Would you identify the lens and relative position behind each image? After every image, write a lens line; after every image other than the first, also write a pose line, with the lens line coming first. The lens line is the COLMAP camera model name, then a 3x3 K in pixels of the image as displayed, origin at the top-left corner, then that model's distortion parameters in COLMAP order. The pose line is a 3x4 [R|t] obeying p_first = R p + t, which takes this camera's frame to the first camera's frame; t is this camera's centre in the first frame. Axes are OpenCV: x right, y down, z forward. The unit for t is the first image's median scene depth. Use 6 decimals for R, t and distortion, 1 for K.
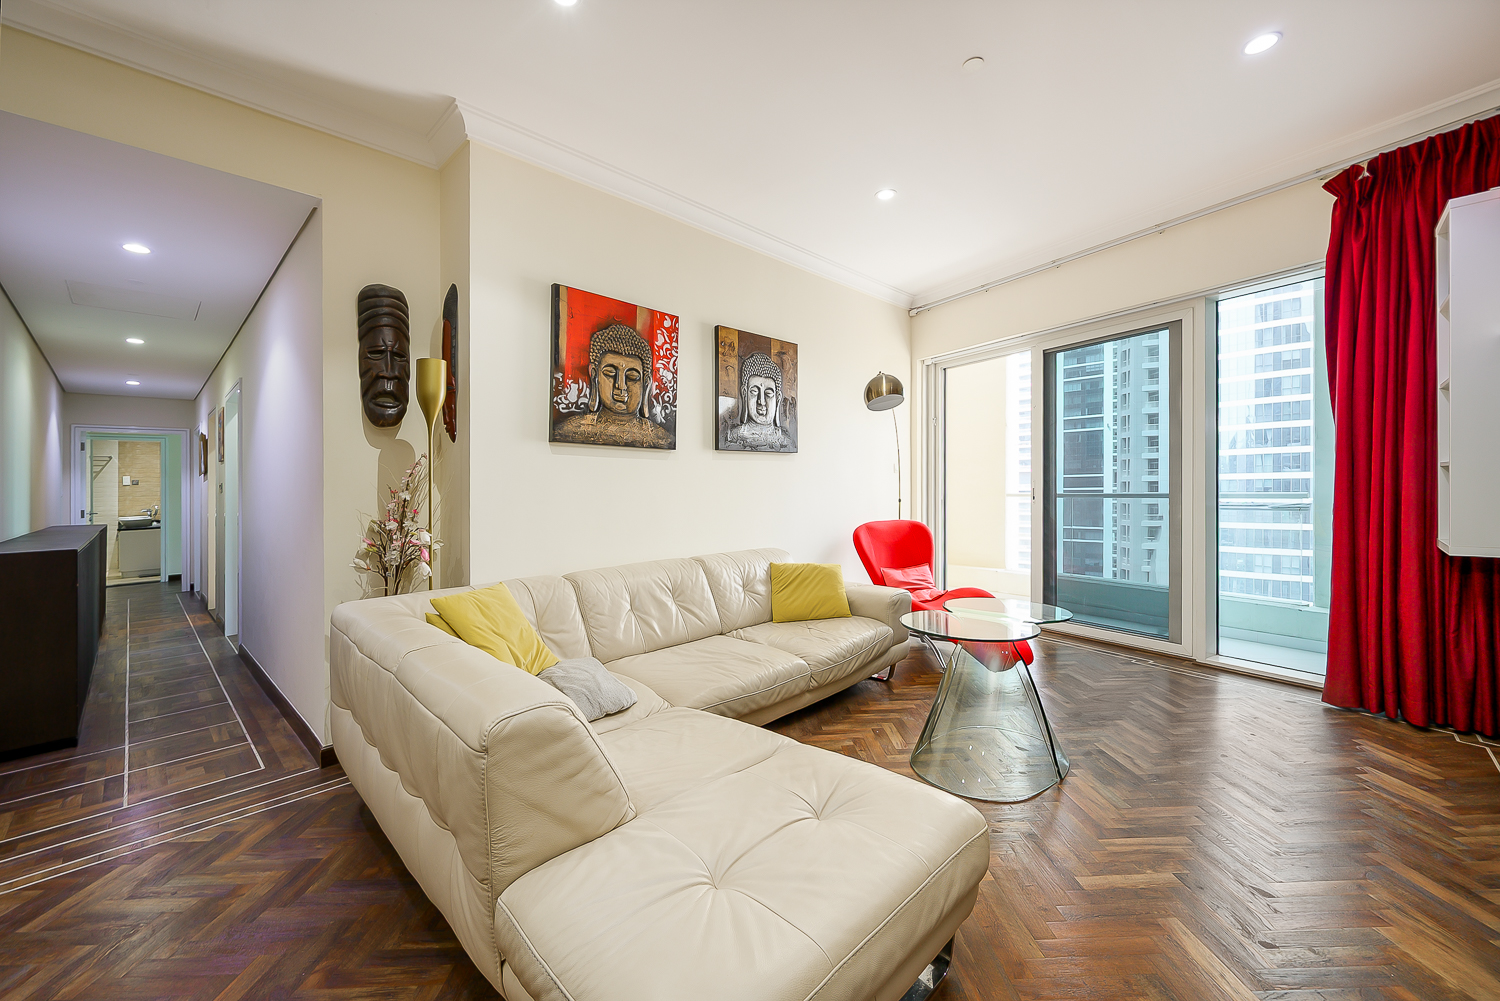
lens RADIAL K [[603.2, 0, 756.7], [0, 603.2, 480.3], [0, 0, 1]] dist [0.002159, 0.000165]
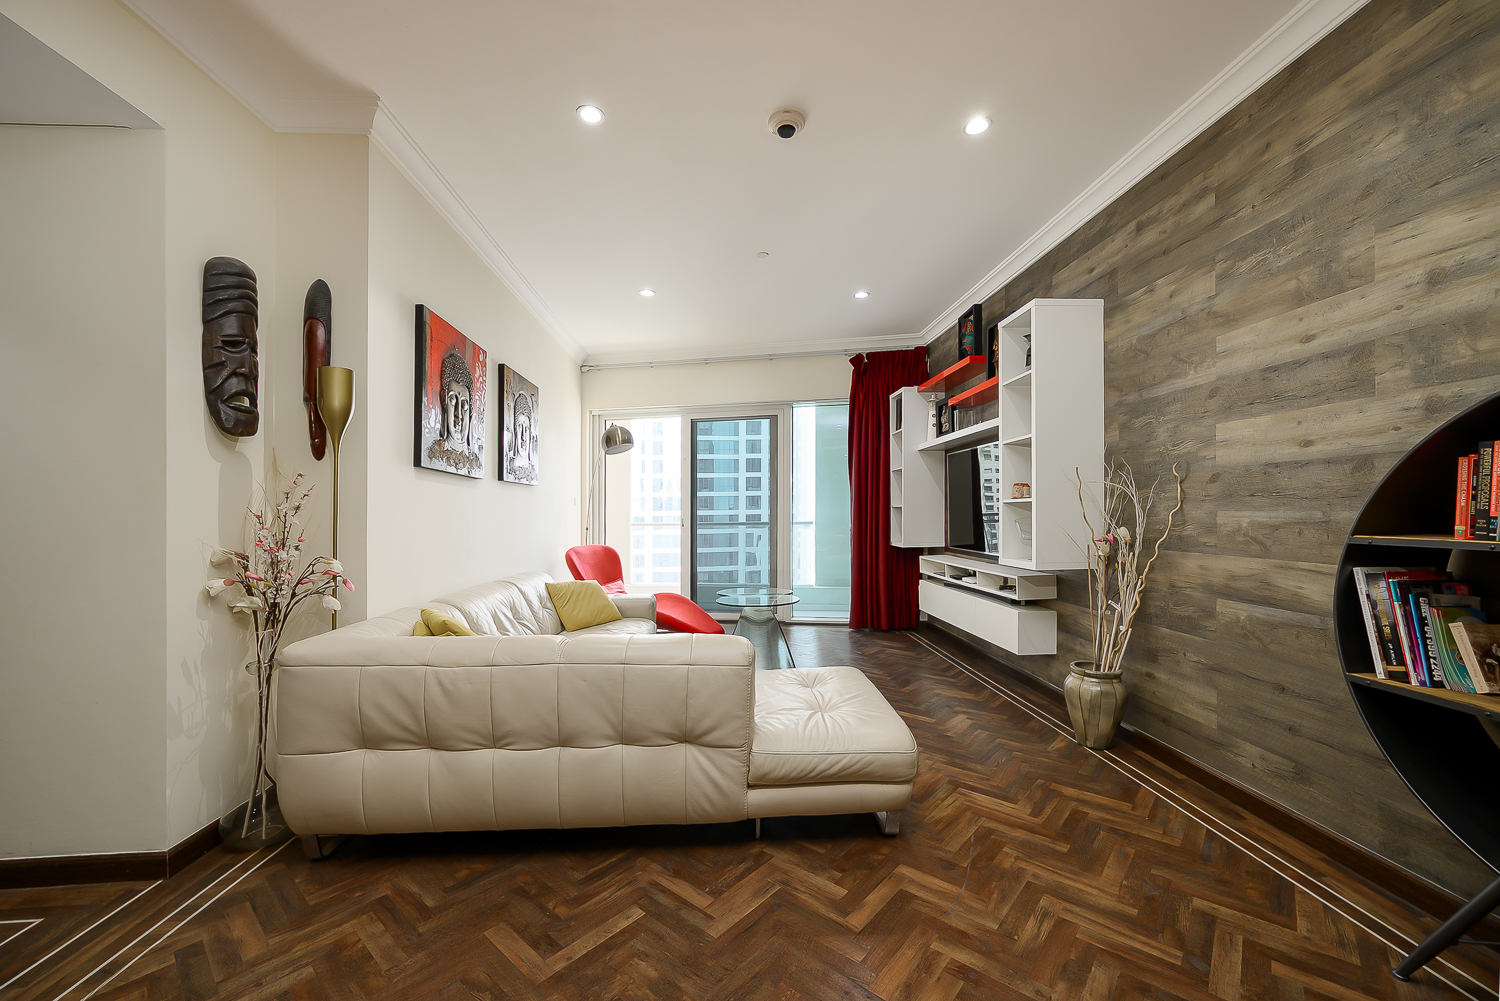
lens RADIAL K [[603.2, 0, 759.9], [0, 603.2, 500.0], [0, 0, 1]] dist [0.002159, 0.000165]
pose [[0.666501, 0.026018, 0.745050, -0.587945], [-0.007397, 0.999572, -0.028289, 0.011648], [-0.745467, 0.013344, 0.666408, -0.050561]]
